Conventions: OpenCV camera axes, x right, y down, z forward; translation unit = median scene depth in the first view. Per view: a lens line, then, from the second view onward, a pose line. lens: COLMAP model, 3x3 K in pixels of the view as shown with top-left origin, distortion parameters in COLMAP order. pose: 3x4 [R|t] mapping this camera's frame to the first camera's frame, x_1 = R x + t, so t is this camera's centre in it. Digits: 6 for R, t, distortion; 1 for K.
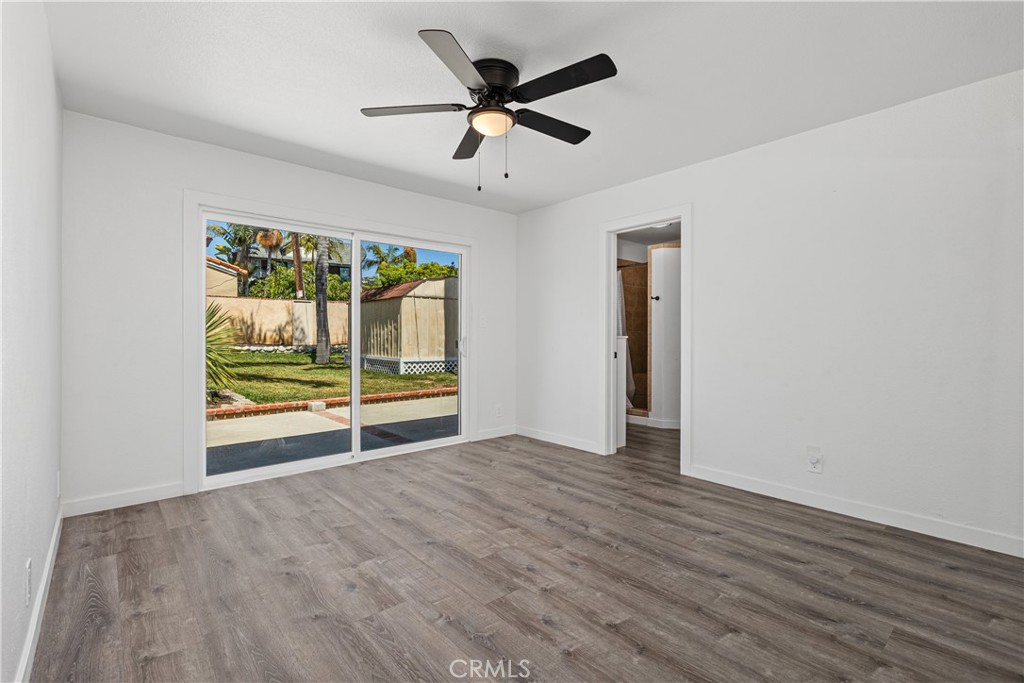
lens RADIAL K [[459.0, 0, 513.2], [0, 459.0, 341.3], [0, 0, 1]] dist [-0.000467, -0.000577]
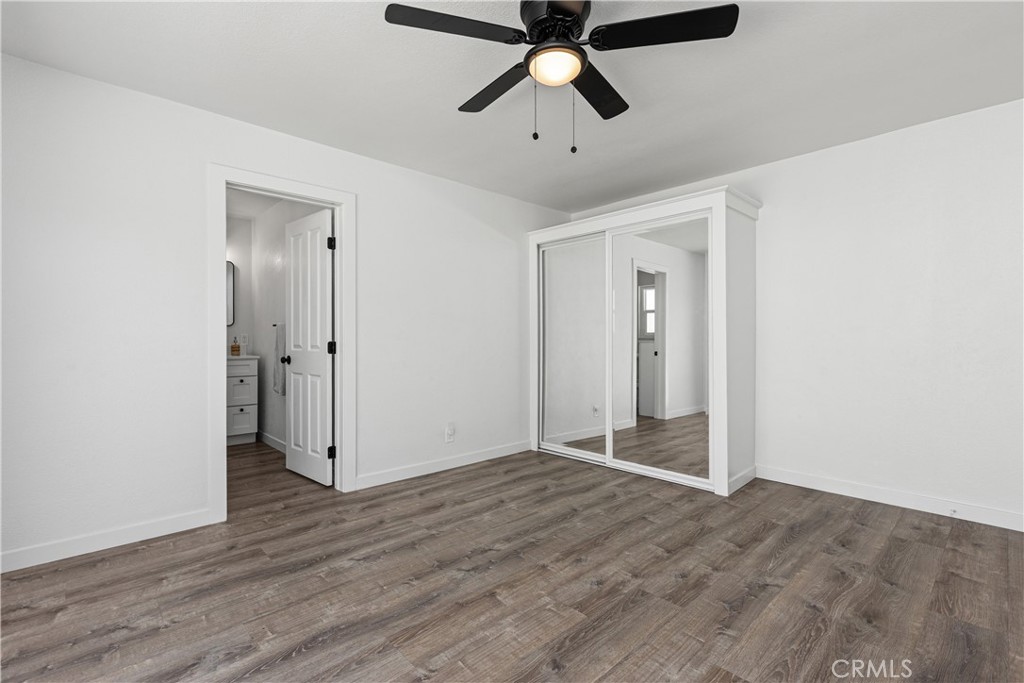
lens RADIAL K [[459.0, 0, 508.9], [0, 459.0, 337.9], [0, 0, 1]] dist [-0.000467, -0.000577]
pose [[-0.018012, -0.002794, 0.999834, -0.752592], [0.014655, 0.999888, 0.003058, -0.010676], [-0.999730, 0.014708, -0.017969, 0.998764]]
